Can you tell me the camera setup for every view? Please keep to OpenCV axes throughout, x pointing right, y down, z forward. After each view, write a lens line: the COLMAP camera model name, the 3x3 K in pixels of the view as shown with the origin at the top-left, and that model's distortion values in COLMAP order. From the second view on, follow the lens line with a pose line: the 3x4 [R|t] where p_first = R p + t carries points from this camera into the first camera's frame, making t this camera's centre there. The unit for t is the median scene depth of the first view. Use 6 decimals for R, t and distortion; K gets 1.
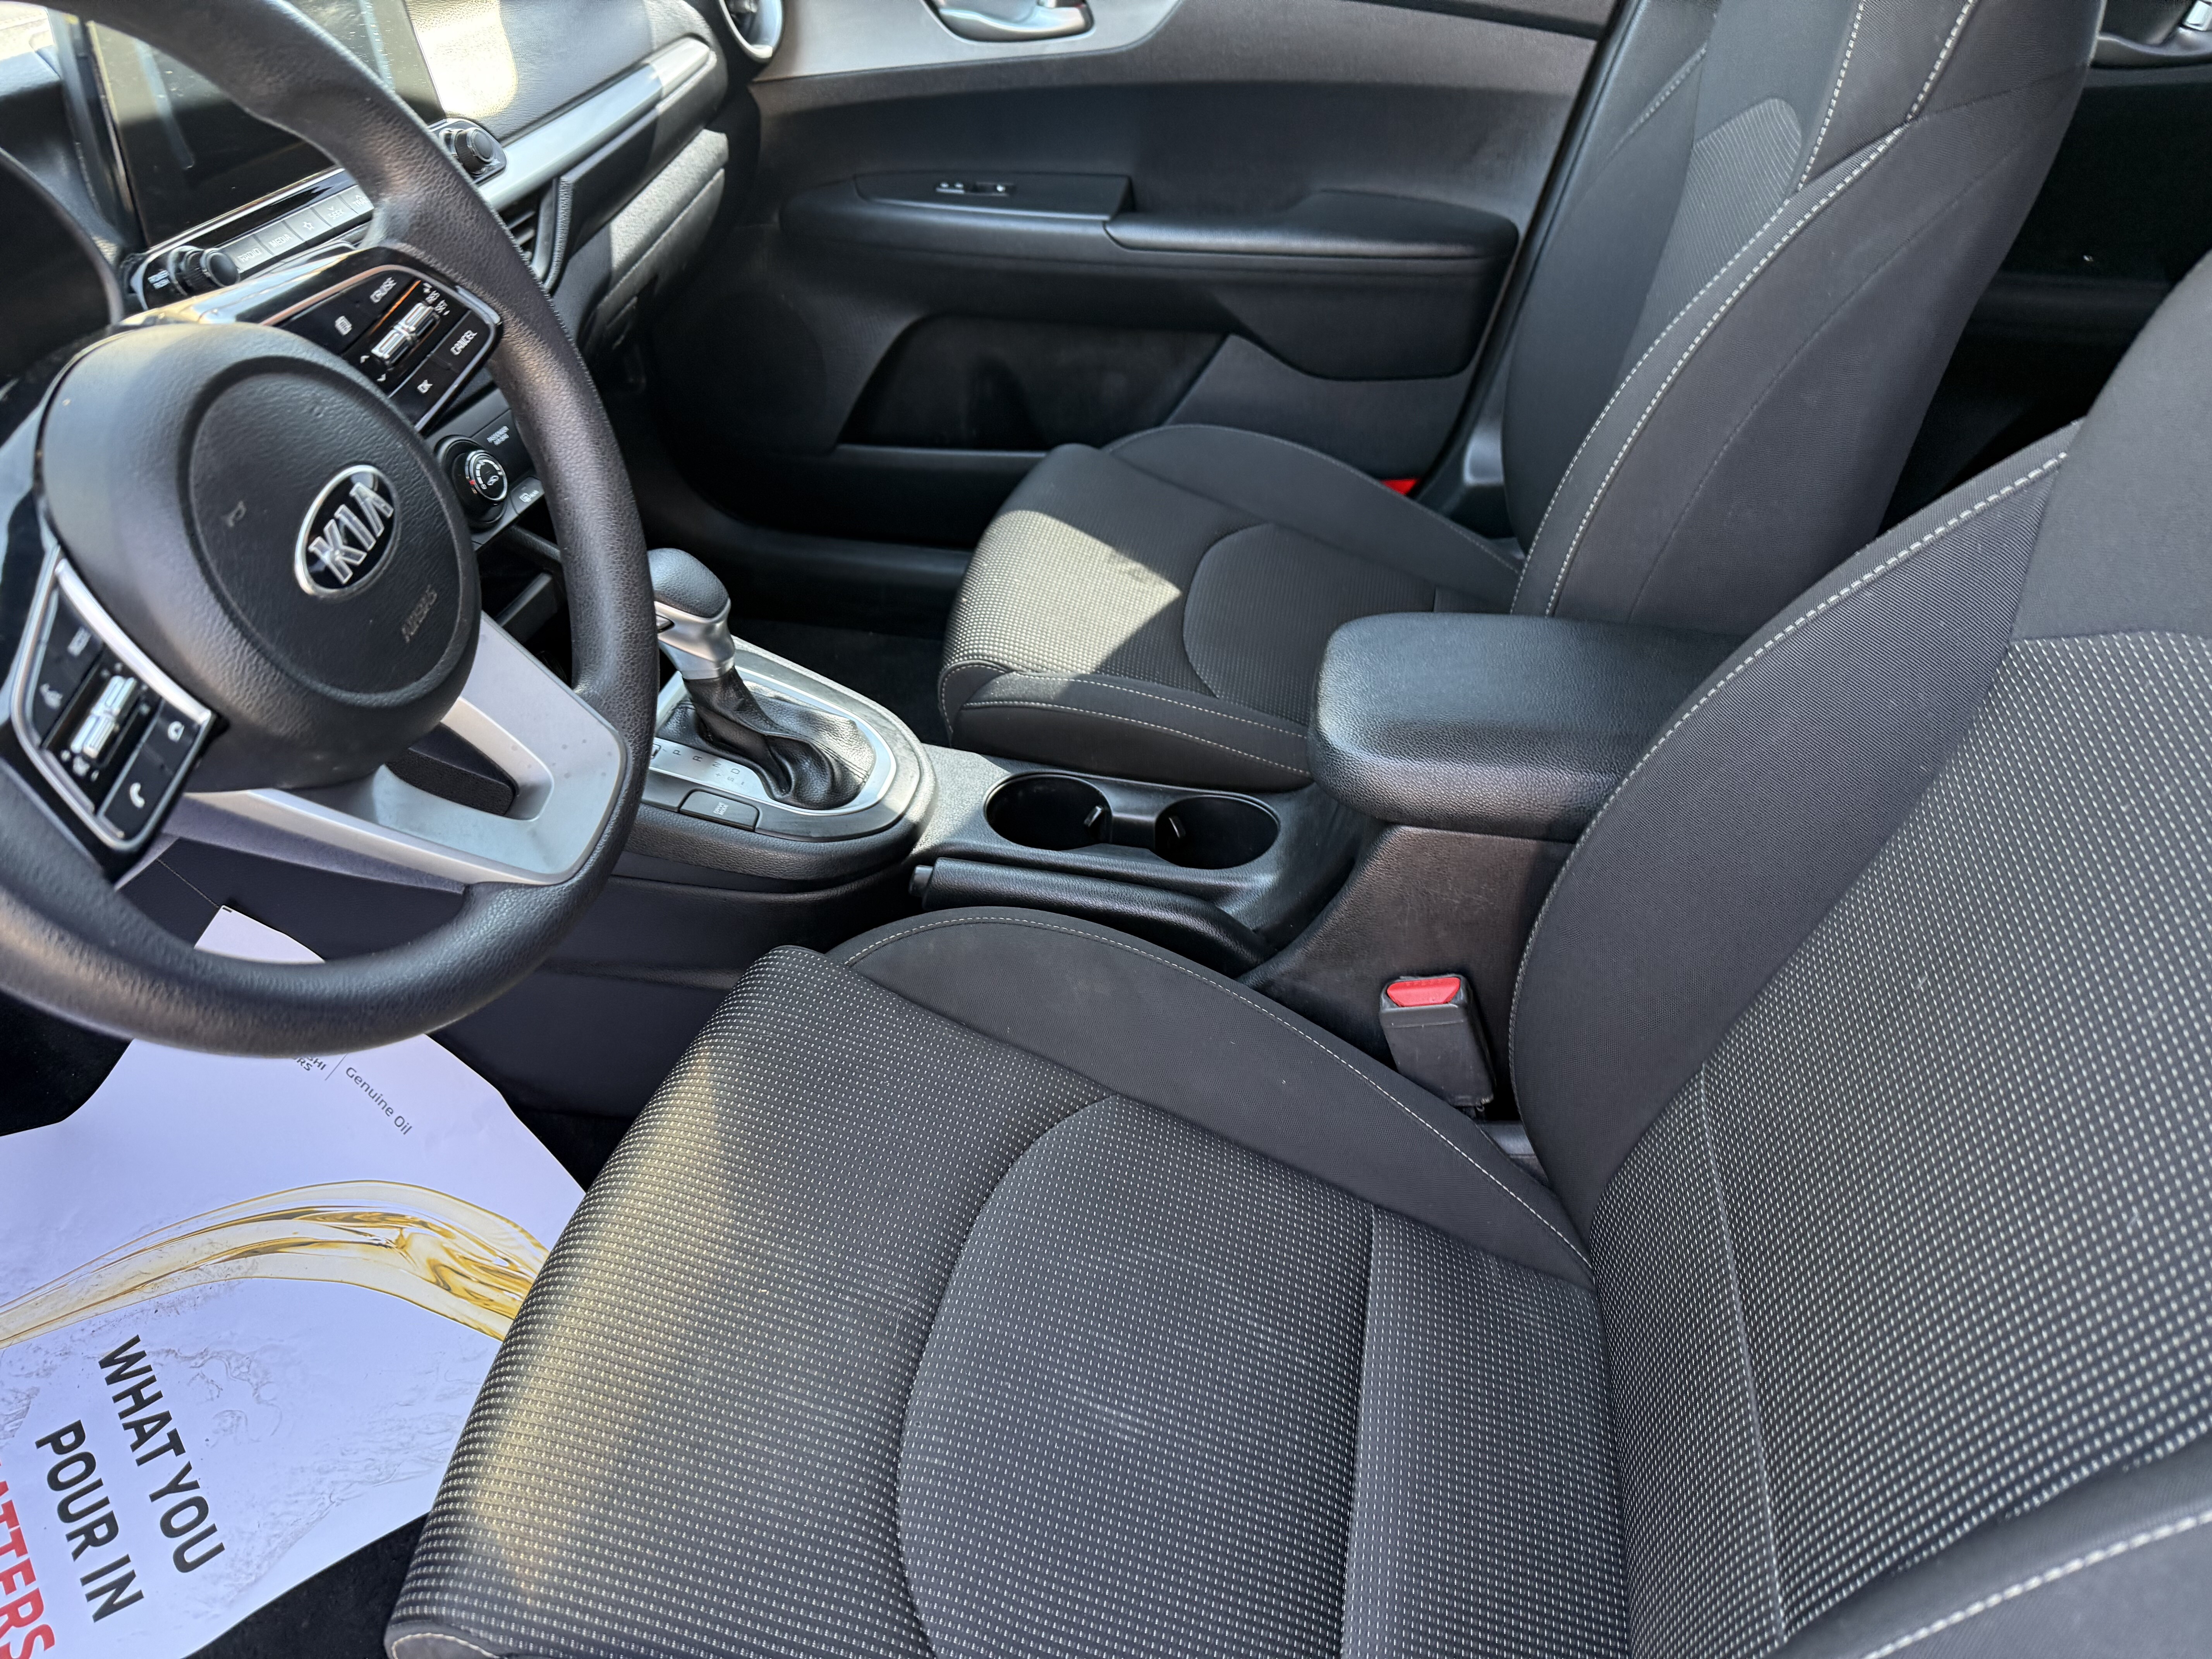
lens RADIAL K [[1550.3, 0, 1106.0], [0, 1550.3, 829.5], [0, 0, 1]] dist [-0.050421, 0.000208]
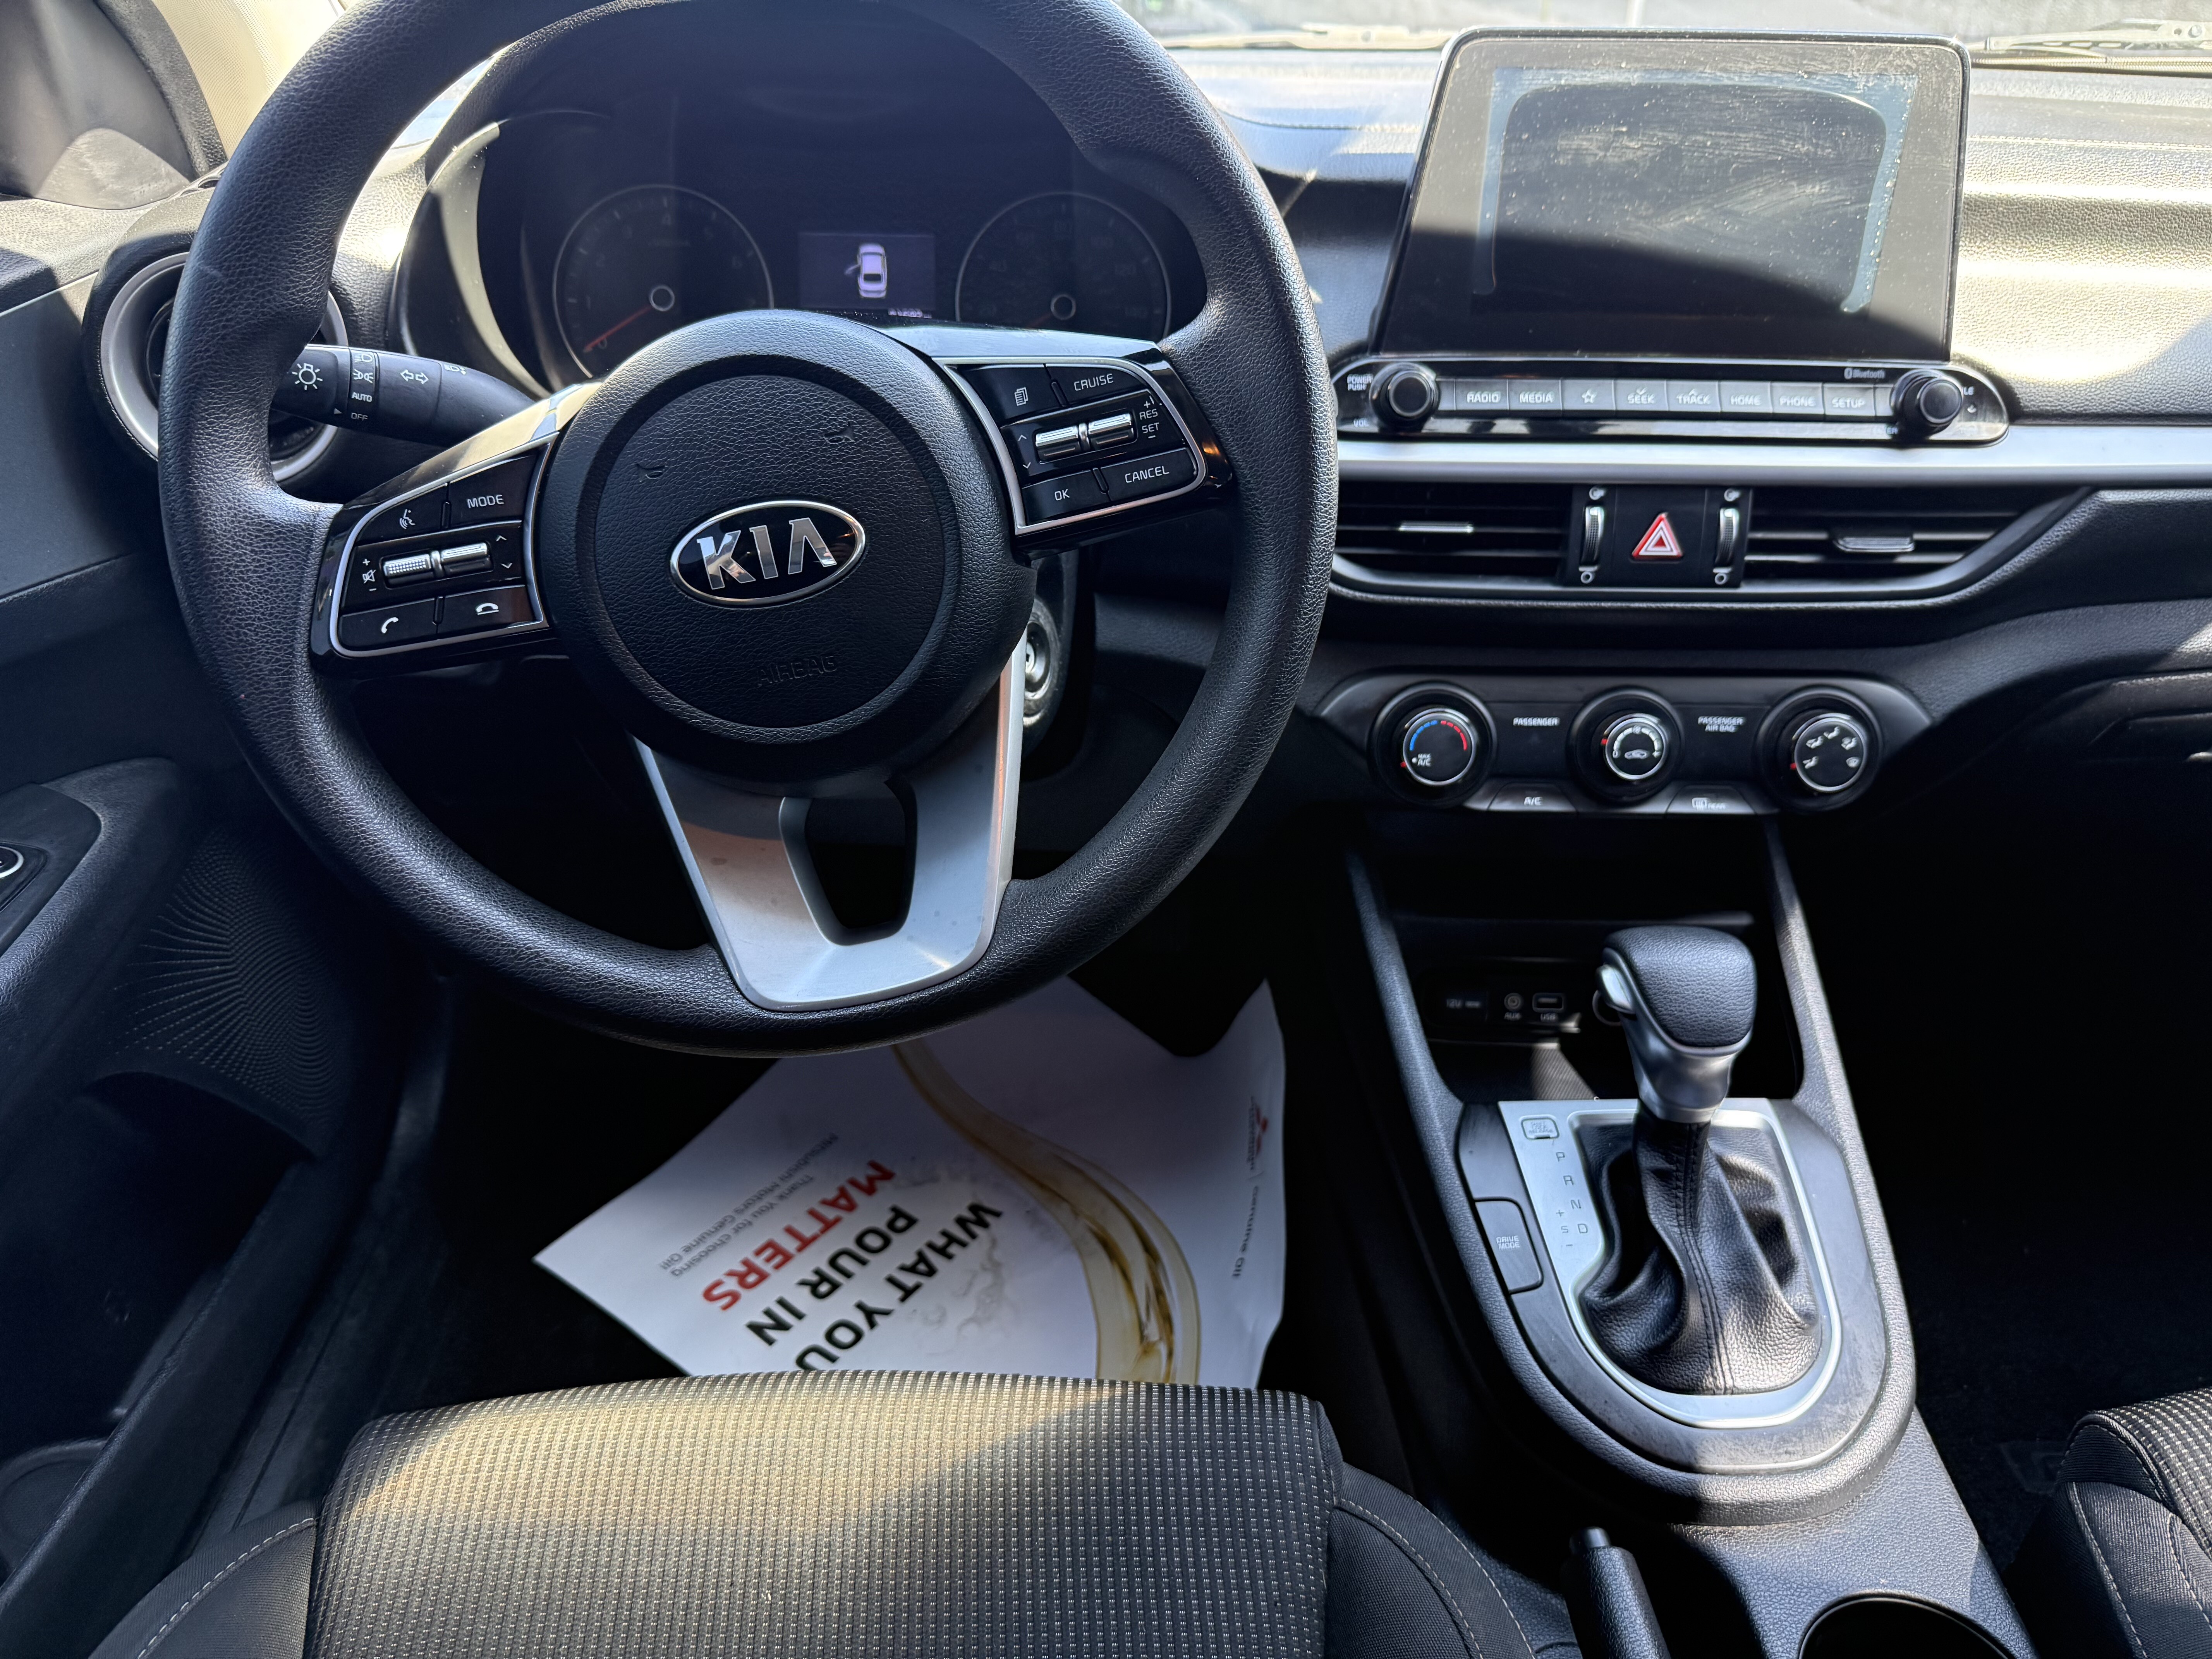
lens RADIAL K [[1556.2, 0, 1105.9], [0, 1556.2, 790.2], [0, 0, 1]] dist [-0.001077, -0.001876]
pose [[0.237566, 0.449156, -0.861290, 0.250205], [-0.601721, 0.764115, 0.232509, -0.240727], [0.762557, 0.463020, 0.451795, 0.440245]]
